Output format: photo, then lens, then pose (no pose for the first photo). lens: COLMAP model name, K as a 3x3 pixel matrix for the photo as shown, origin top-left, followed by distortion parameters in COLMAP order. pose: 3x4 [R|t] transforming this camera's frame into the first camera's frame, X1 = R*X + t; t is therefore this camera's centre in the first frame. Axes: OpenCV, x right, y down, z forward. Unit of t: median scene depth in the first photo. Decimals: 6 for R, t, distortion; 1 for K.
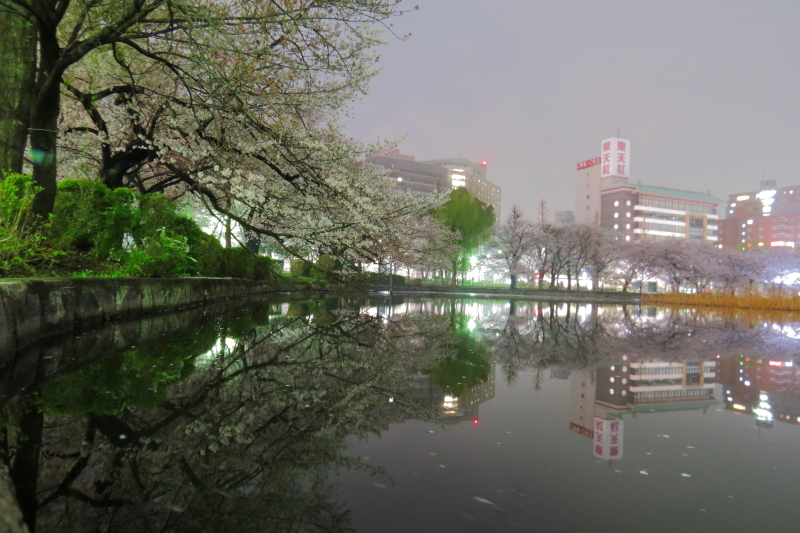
lens RADIAL K [[576.7, 0, 400.0], [0, 576.7, 266.5], [0, 0, 1]] dist [-0.015004, 0.000605]
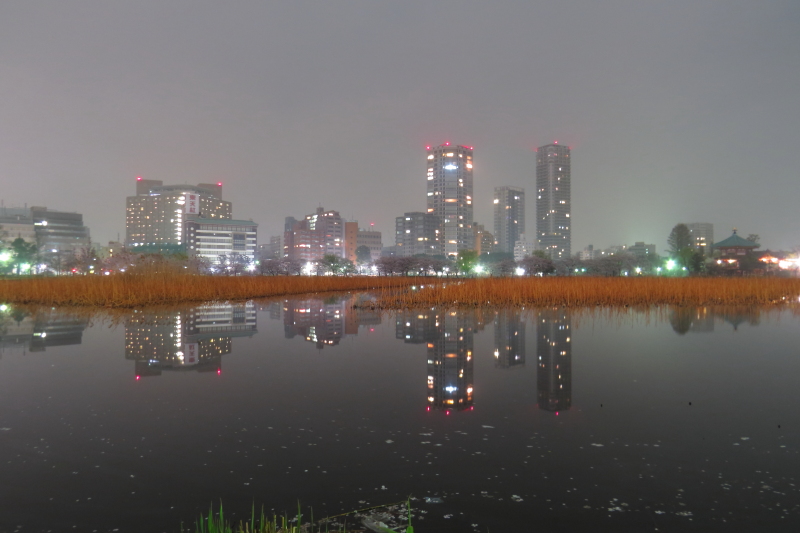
lens RADIAL K [[576.7, 0, 400.0], [0, 576.7, 266.5], [0, 0, 1]] dist [-0.015004, 0.000605]
pose [[0.981456, -0.038580, 0.187765, 0.720741], [0.034179, 0.999061, 0.026618, -0.013401], [-0.188615, -0.019706, 0.981853, -1.010646]]
